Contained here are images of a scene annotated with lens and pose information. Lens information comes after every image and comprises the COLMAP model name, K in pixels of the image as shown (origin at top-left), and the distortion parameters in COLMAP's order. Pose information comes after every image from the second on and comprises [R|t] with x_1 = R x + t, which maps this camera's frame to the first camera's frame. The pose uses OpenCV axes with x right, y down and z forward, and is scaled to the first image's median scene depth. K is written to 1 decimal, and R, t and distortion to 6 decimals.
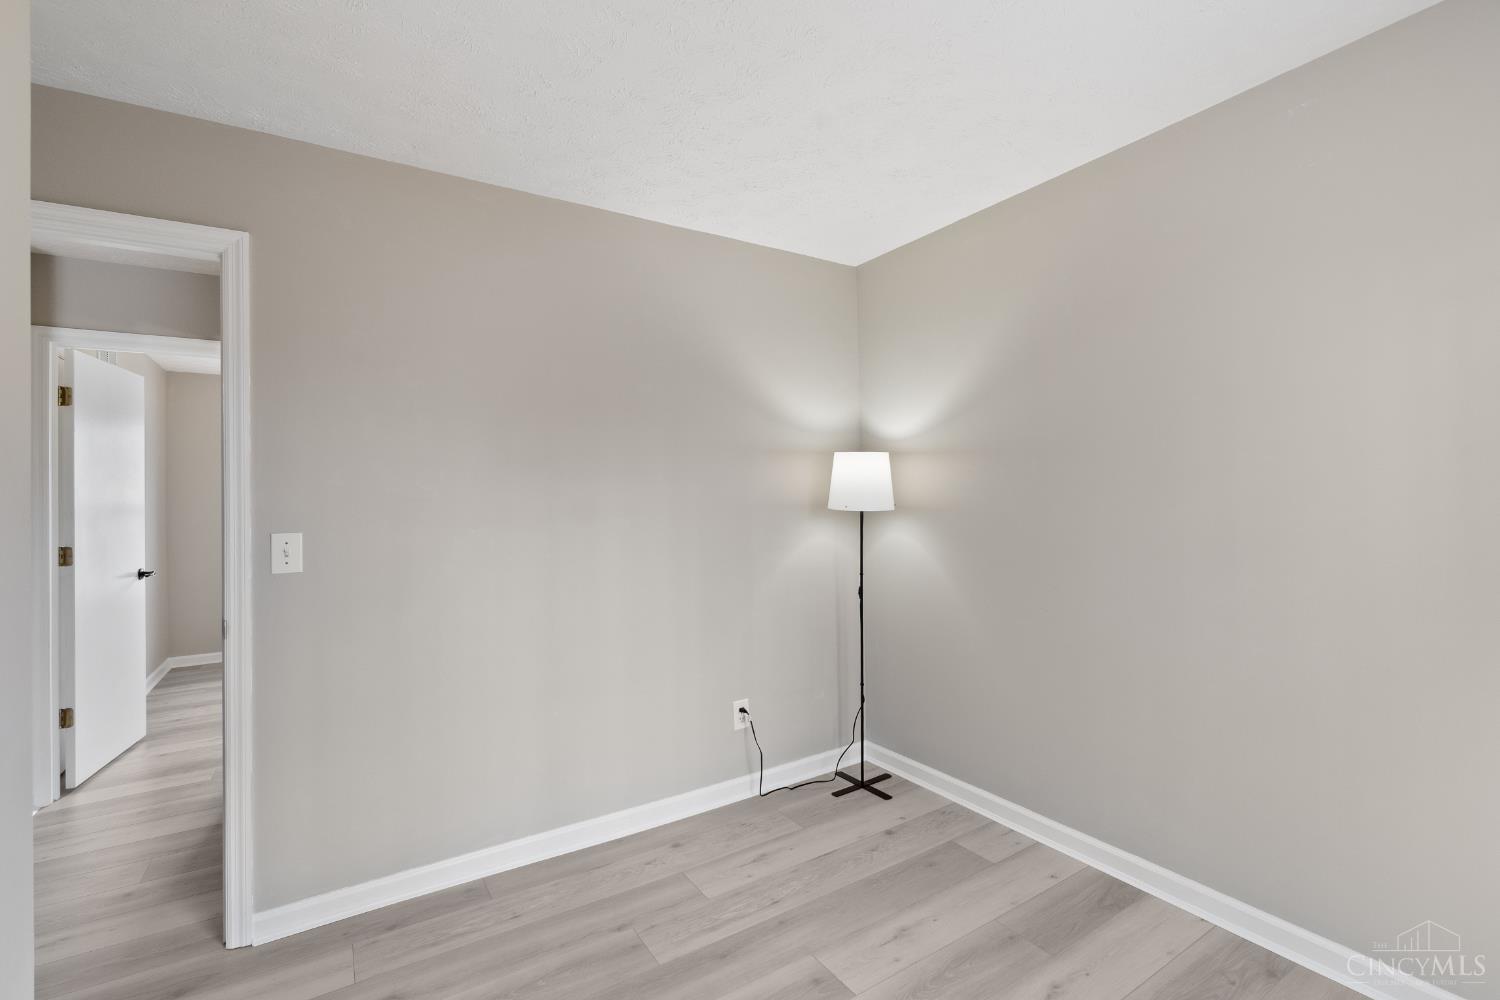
lens RADIAL K [[650.8, 0, 748.3], [0, 650.8, 496.5], [0, 0, 1]] dist [-0.001302, -0.000073]
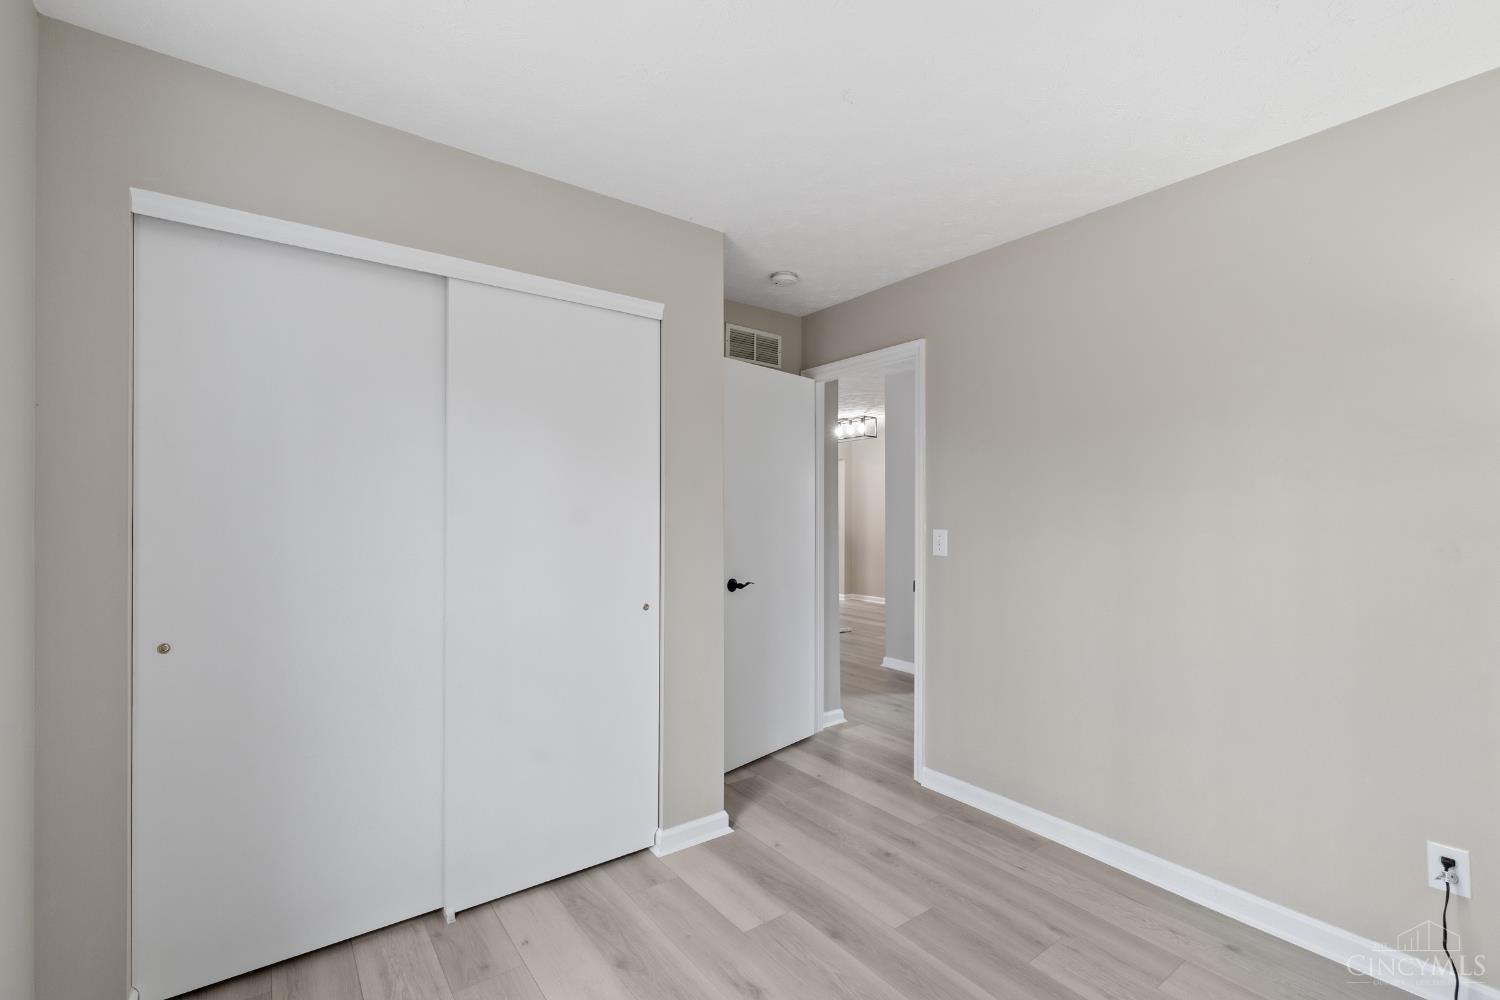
lens RADIAL K [[650.8, 0, 748.5], [0, 650.8, 503.1], [0, 0, 1]] dist [-0.001302, -0.000073]
pose [[0.084309, 0.012647, -0.996359, 0.767436], [0.007667, 0.999882, 0.013341, -0.029512], [0.996410, -0.008763, 0.084202, 0.426024]]
